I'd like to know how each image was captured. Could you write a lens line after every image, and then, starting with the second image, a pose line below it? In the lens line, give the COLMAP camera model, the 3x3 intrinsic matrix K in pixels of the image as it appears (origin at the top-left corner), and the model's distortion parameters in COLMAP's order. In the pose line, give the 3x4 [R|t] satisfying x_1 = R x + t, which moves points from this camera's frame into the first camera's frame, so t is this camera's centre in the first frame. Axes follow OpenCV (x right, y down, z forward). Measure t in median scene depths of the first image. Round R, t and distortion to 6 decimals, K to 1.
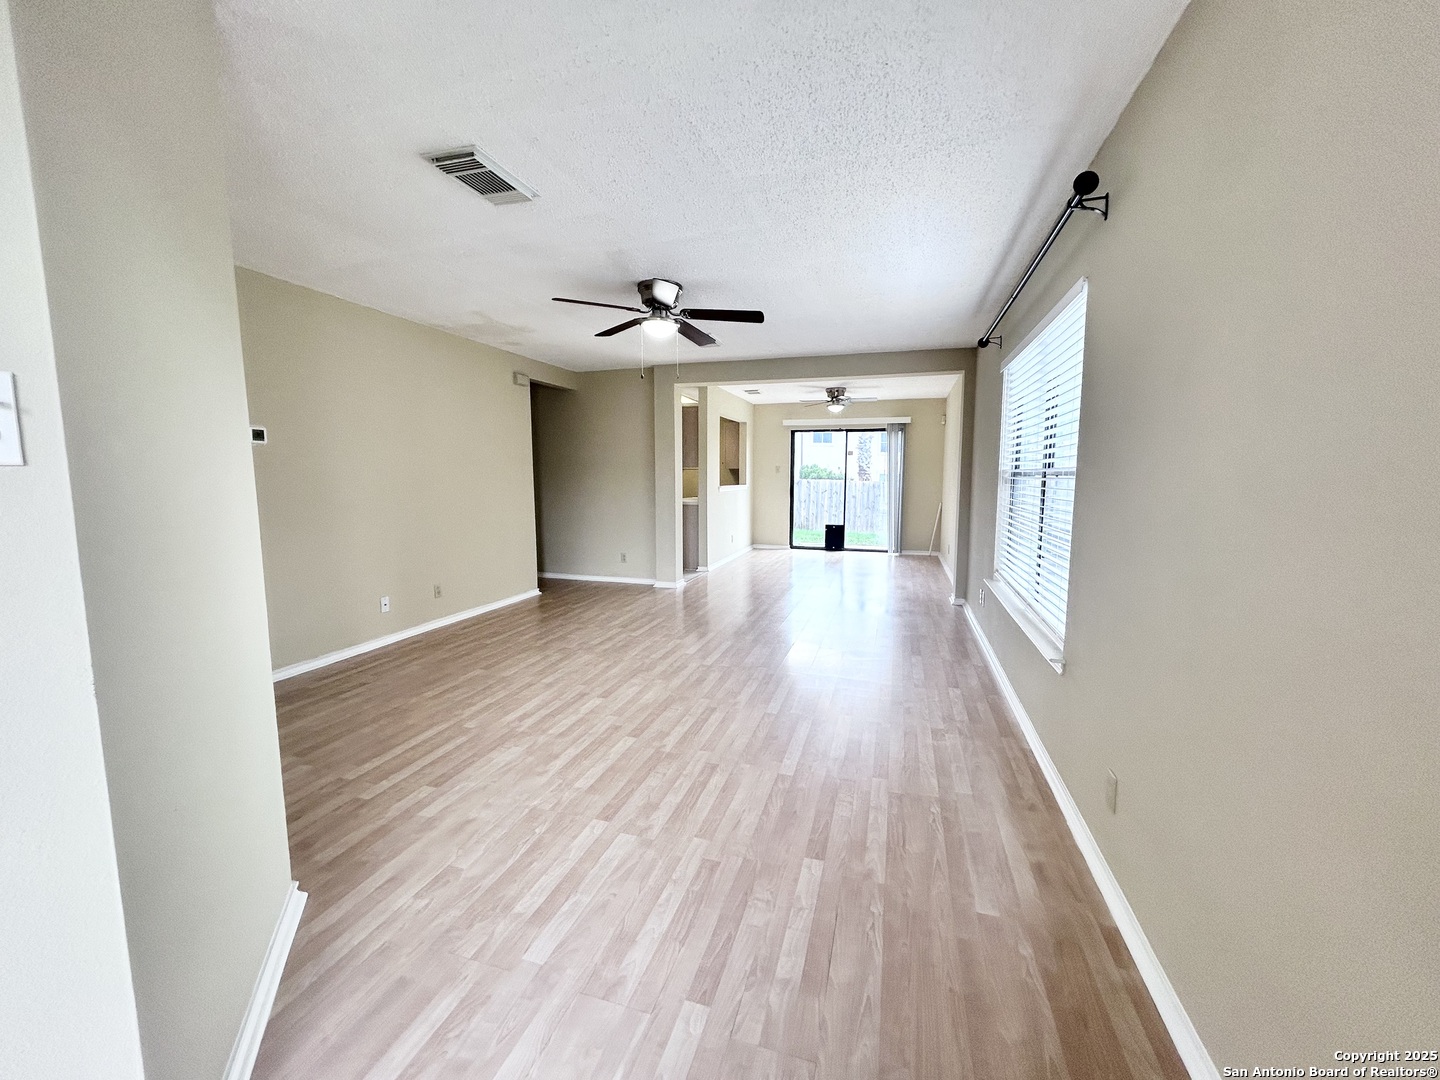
lens RADIAL K [[575.6, 0, 719.1], [0, 575.6, 543.2], [0, 0, 1]] dist [0.001528, -0.000453]
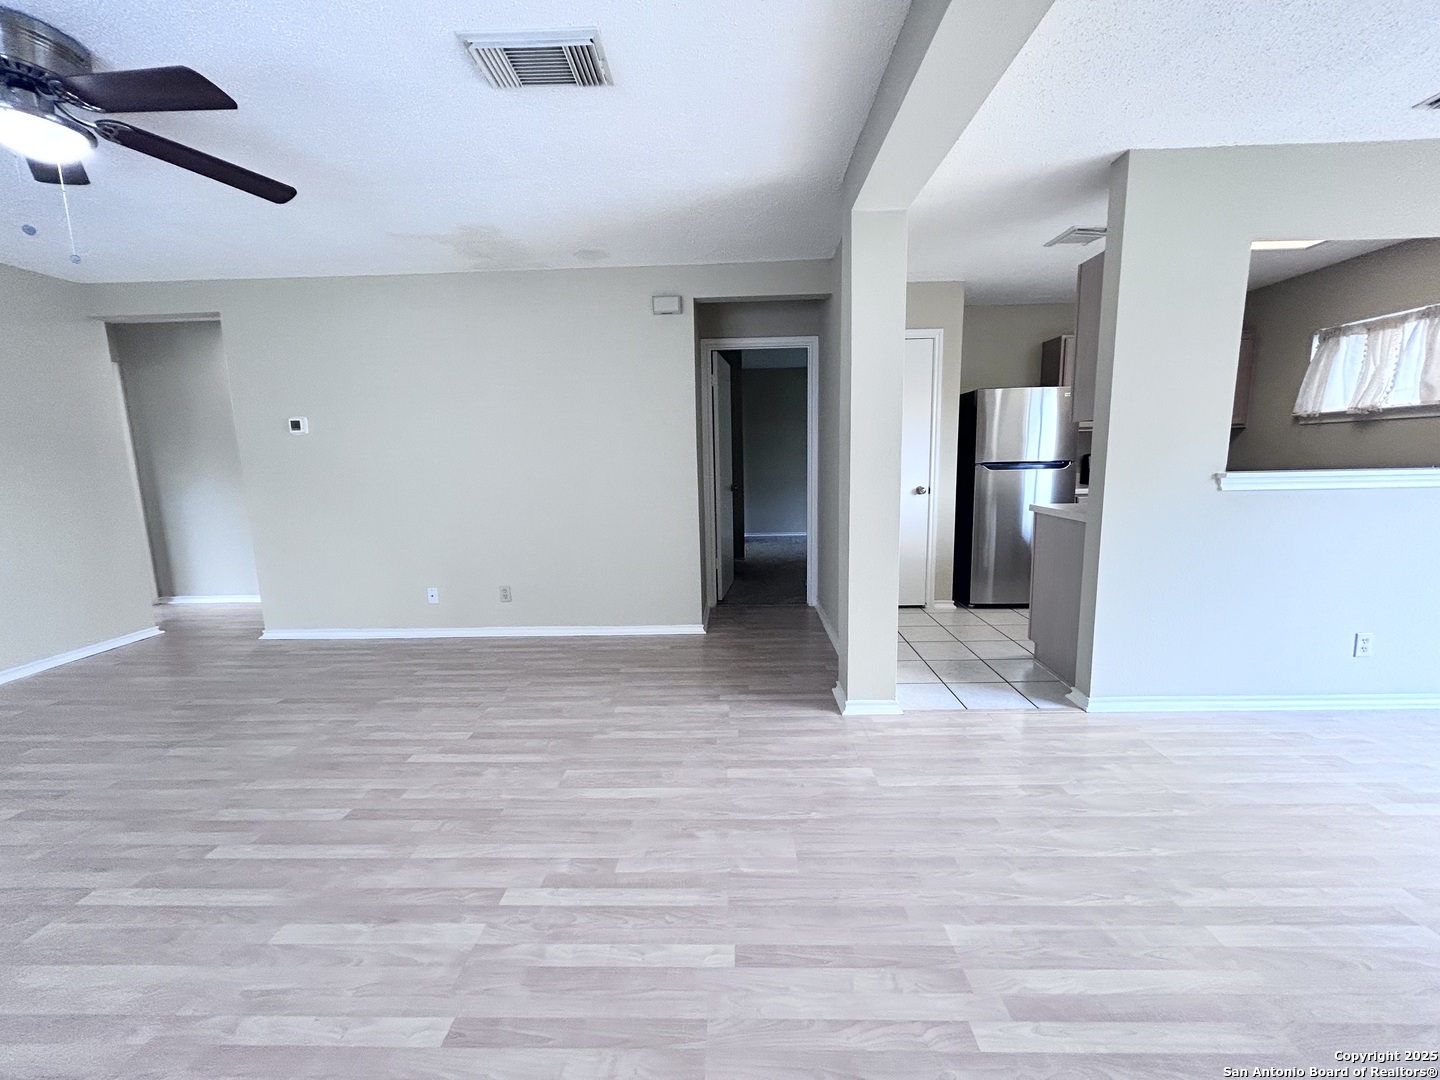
lens RADIAL K [[575.6, 0, 720.2], [0, 575.6, 540.0], [0, 0, 1]] dist [0.001528, -0.000453]
pose [[0.268862, 0.134144, -0.953792, 0.435750], [-0.092102, 0.989297, 0.113175, -0.134165], [0.958765, 0.057418, 0.278339, 1.189968]]
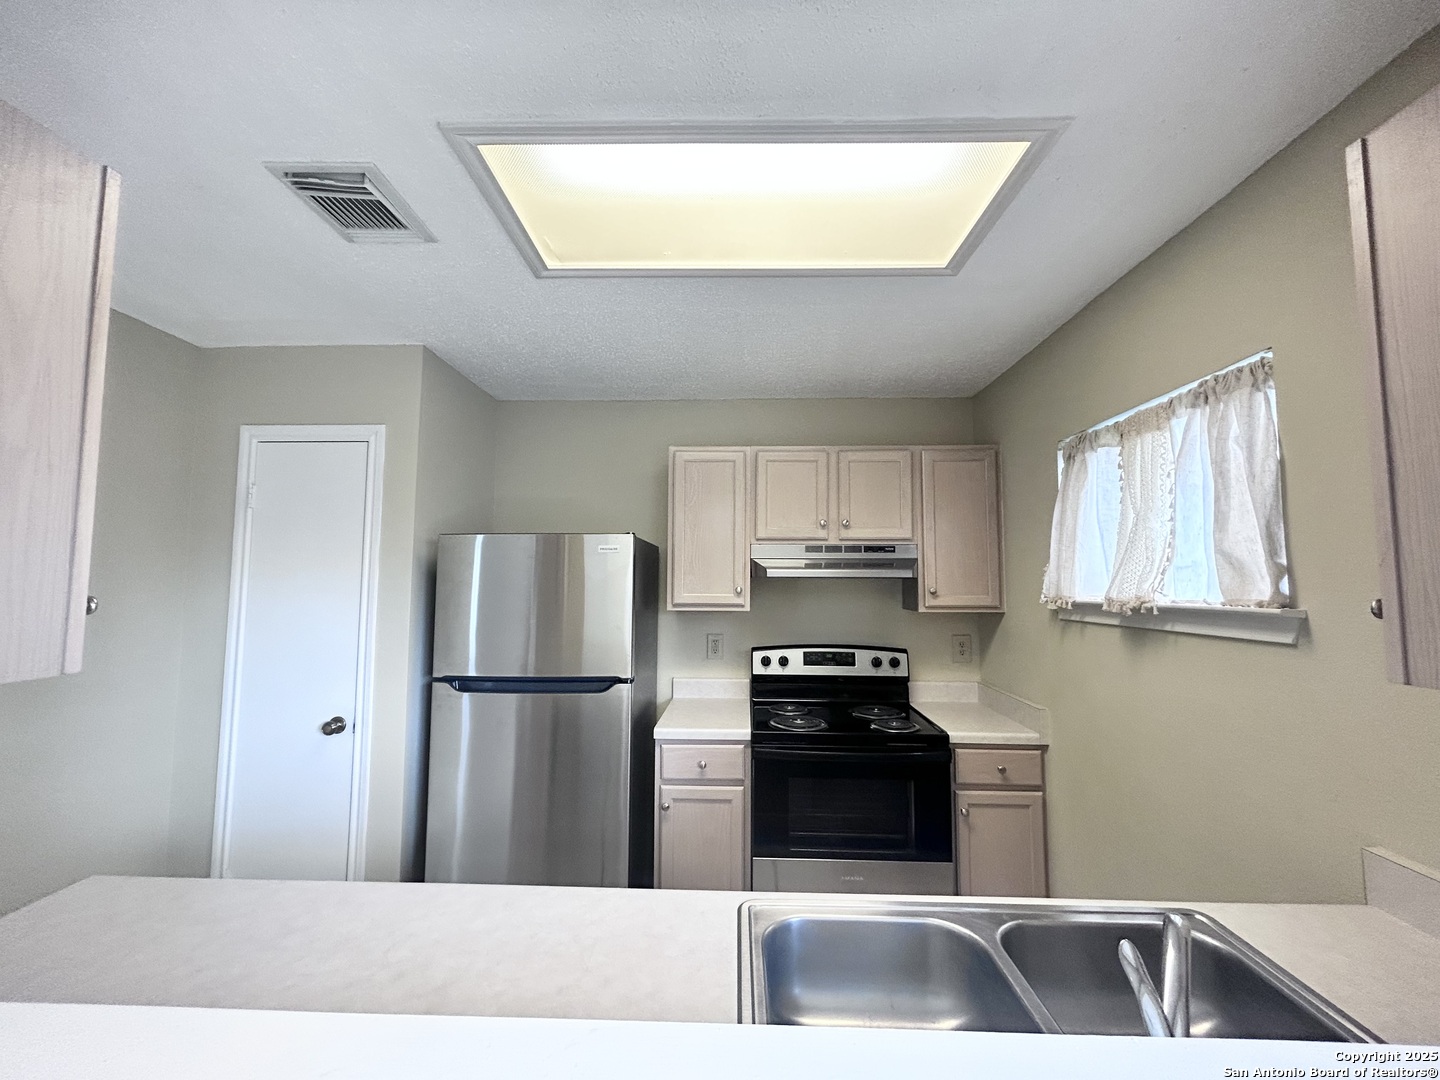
lens RADIAL K [[575.6, 0, 727.0], [0, 575.6, 536.7], [0, 0, 1]] dist [0.001528, -0.000453]
pose [[0.259864, -0.073612, -0.962835, 0.156455], [-0.120232, 0.986865, -0.107899, -0.284149], [0.958131, 0.143803, 0.247601, 1.957421]]
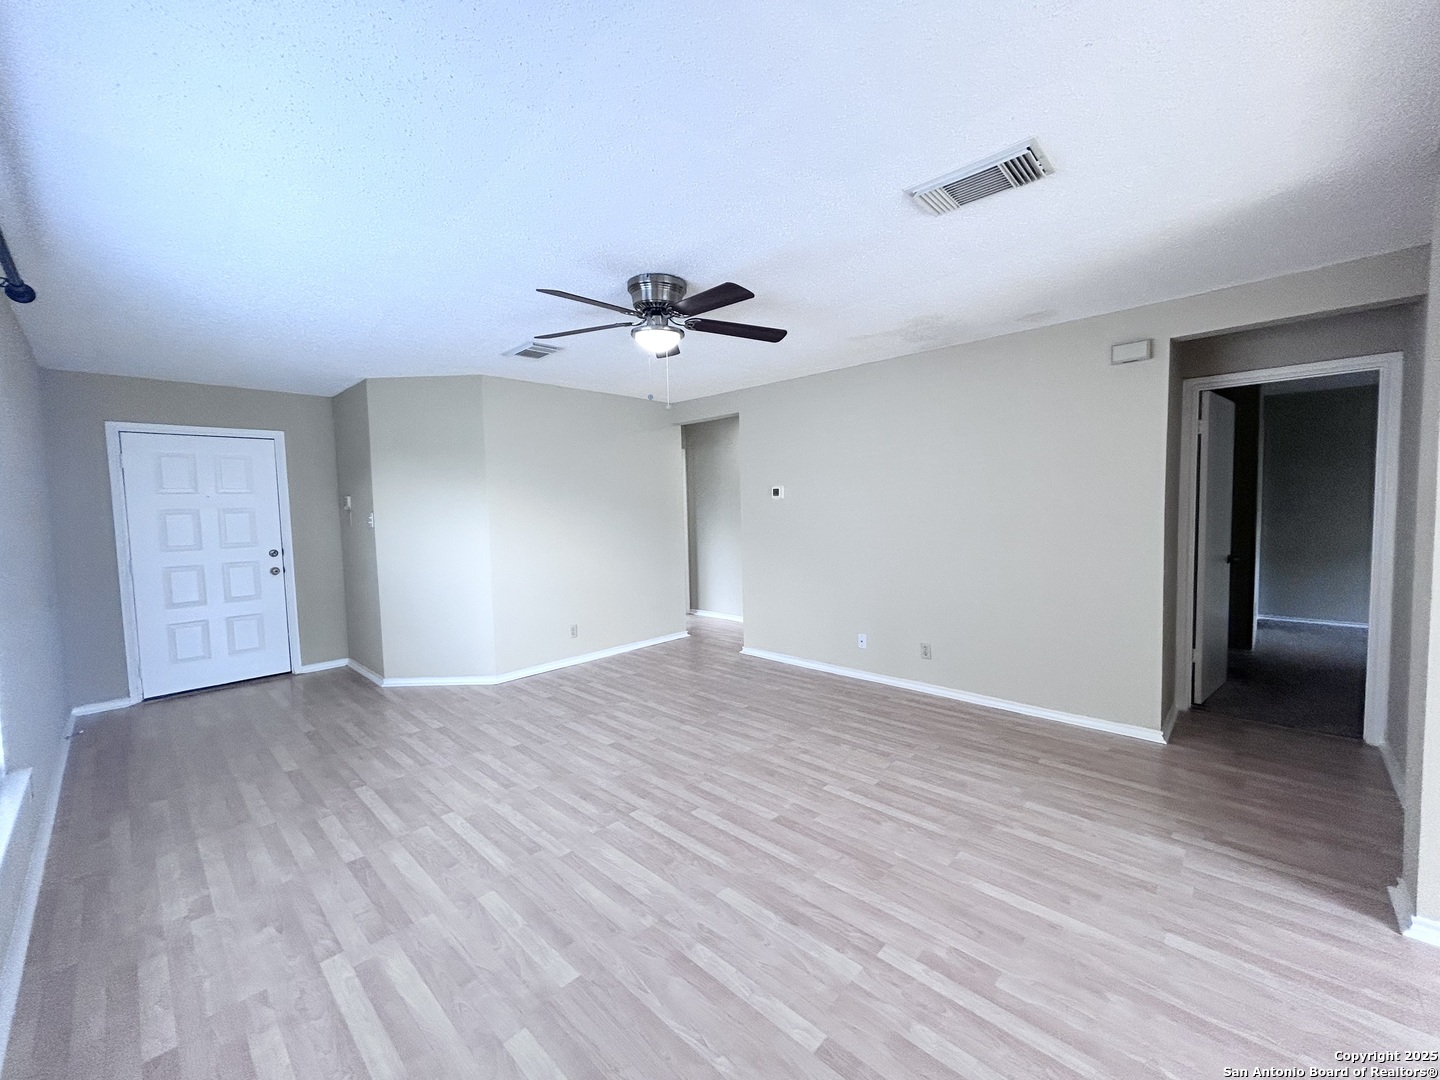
lens RADIAL K [[575.6, 0, 721.1], [0, 575.6, 539.2], [0, 0, 1]] dist [0.001528, -0.000453]
pose [[-0.444849, 0.059271, -0.893642, 0.467102], [-0.083940, 0.990656, 0.107491, -0.170318], [0.891663, 0.122830, -0.435717, 1.213074]]
